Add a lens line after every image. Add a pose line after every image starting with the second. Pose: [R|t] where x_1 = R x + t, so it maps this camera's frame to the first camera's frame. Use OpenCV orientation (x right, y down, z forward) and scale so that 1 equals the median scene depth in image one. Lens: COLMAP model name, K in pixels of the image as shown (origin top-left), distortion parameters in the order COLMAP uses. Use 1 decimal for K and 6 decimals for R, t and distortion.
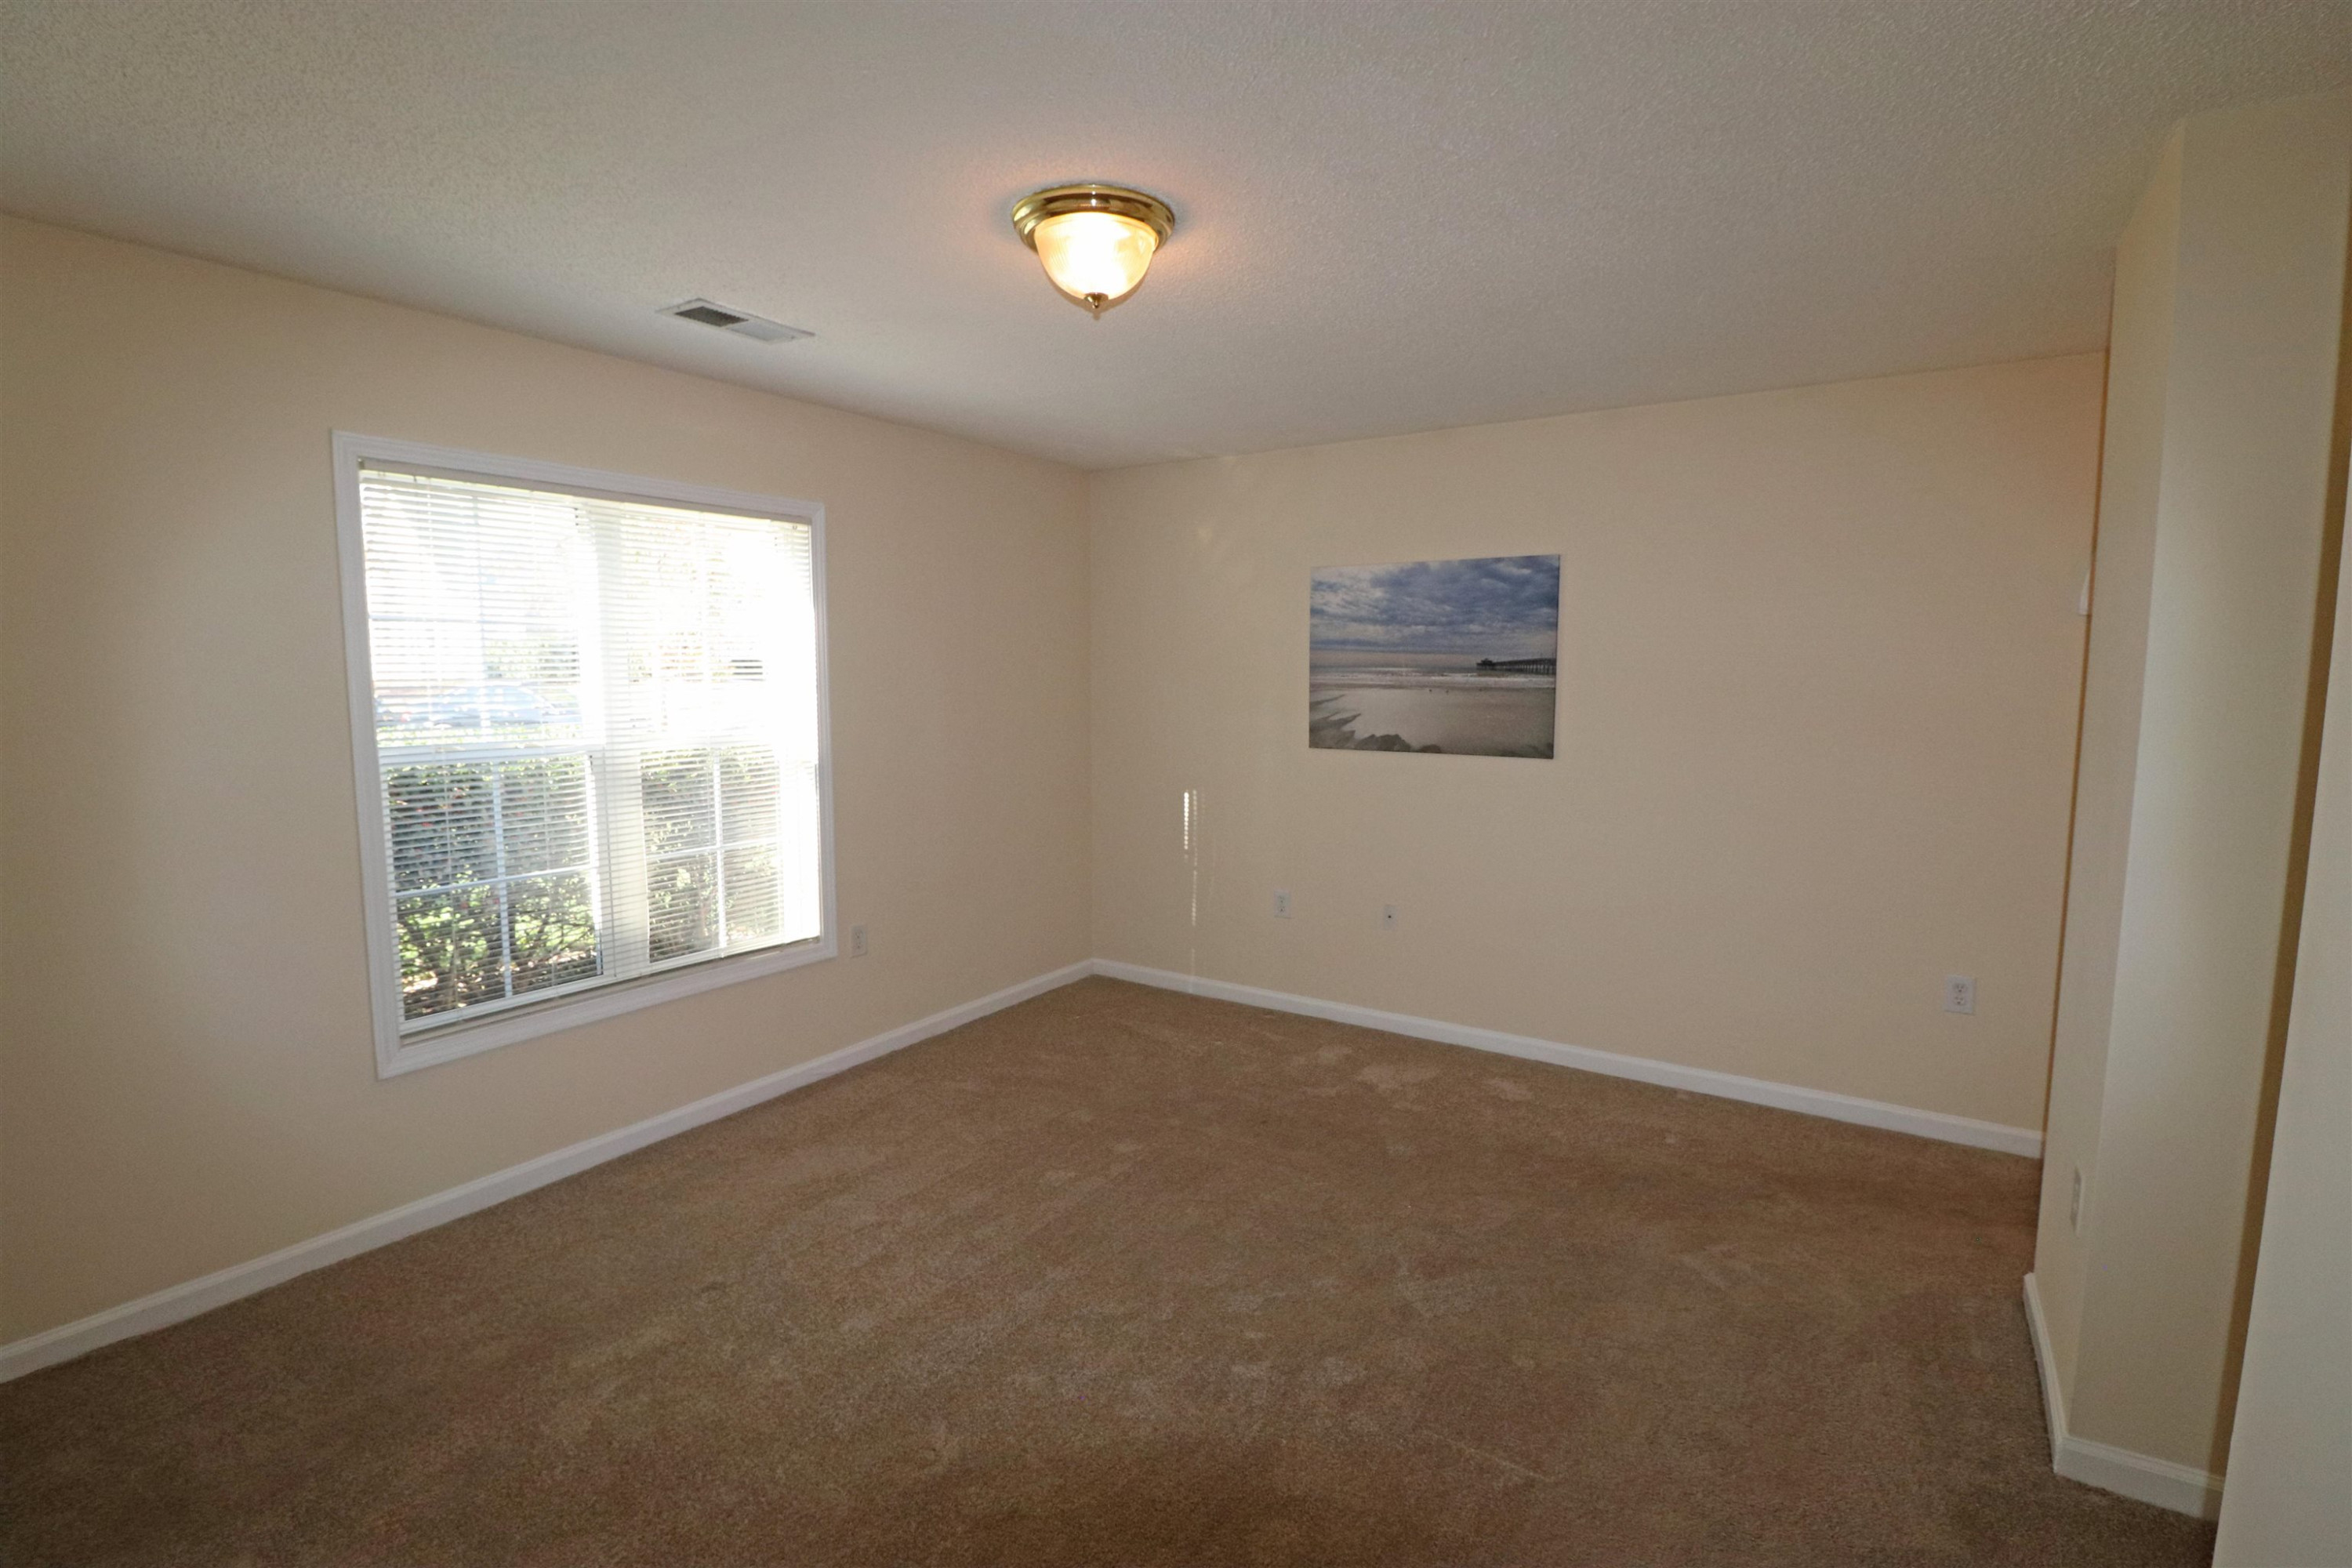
lens RADIAL K [[1092.8, 0, 1170.1], [0, 1092.8, 785.7], [0, 0, 1]] dist [-0.000748, -0.012065]
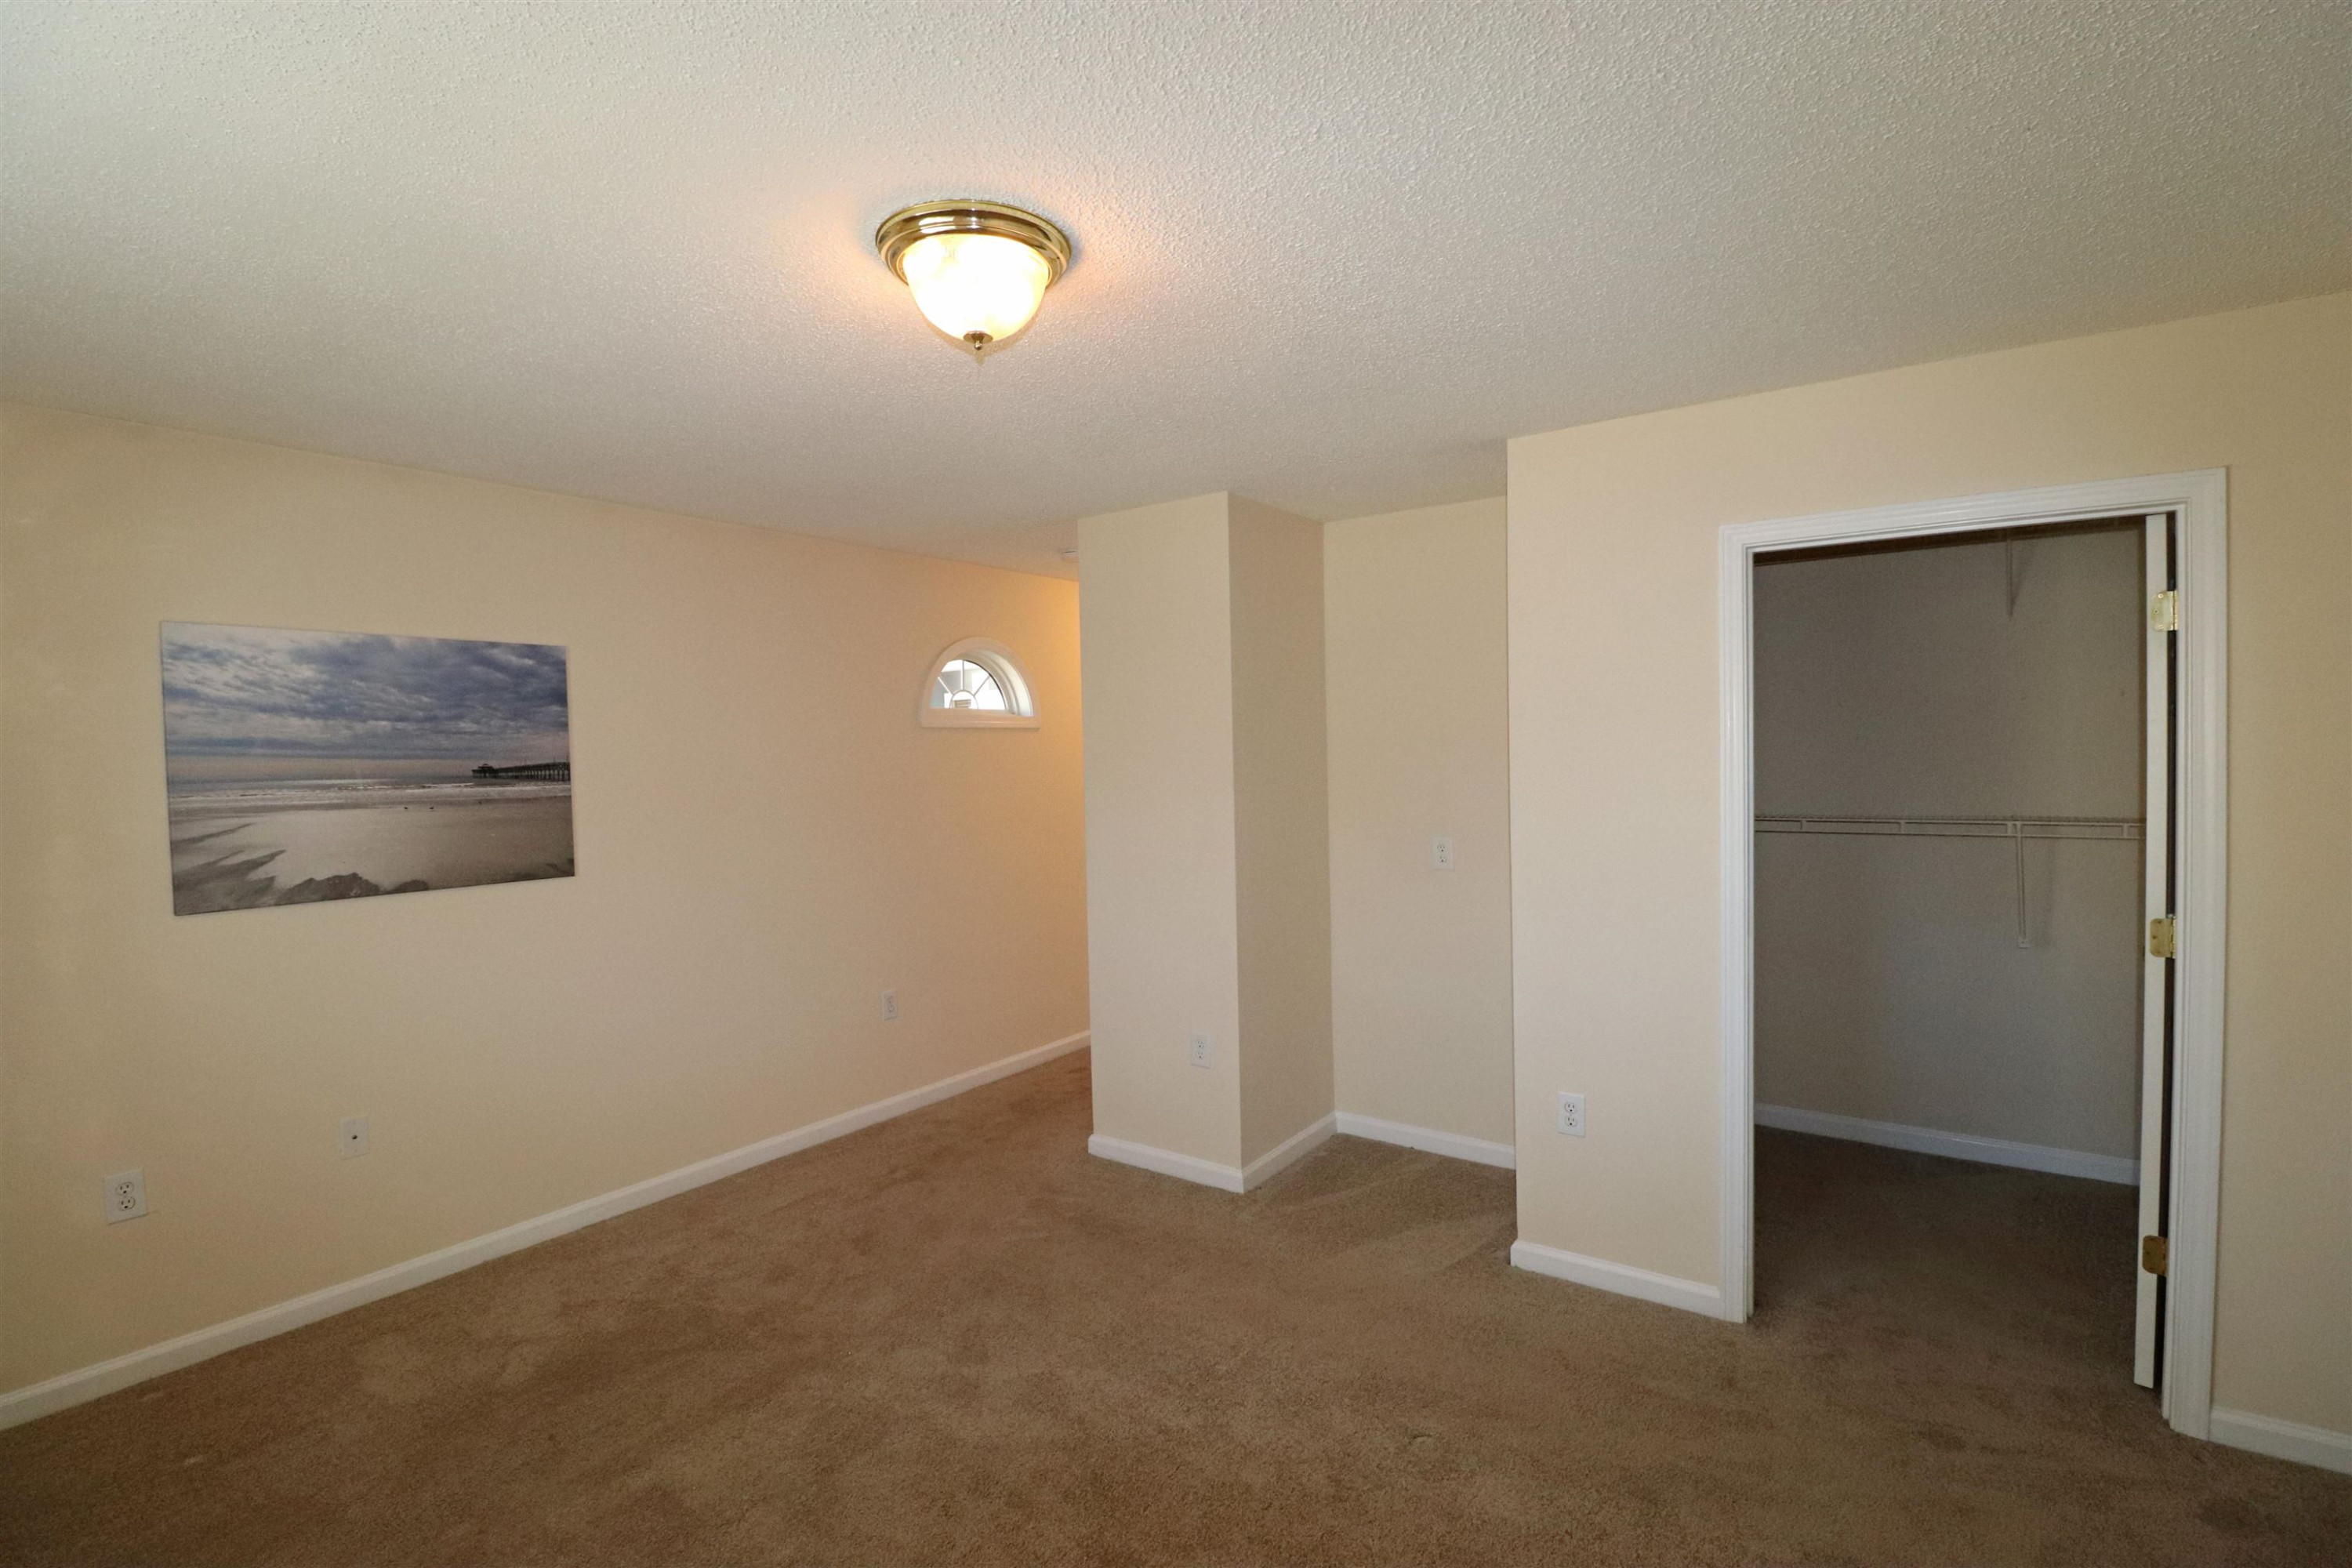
lens RADIAL K [[1092.8, 0, 1170.1], [0, 1092.8, 785.7], [0, 0, 1]] dist [-0.000748, -0.012065]
pose [[0.039522, -0.031691, 0.998716, -0.483060], [0.129469, 0.991234, 0.026330, -0.054675], [-0.990796, 0.128262, 0.043278, 0.453875]]
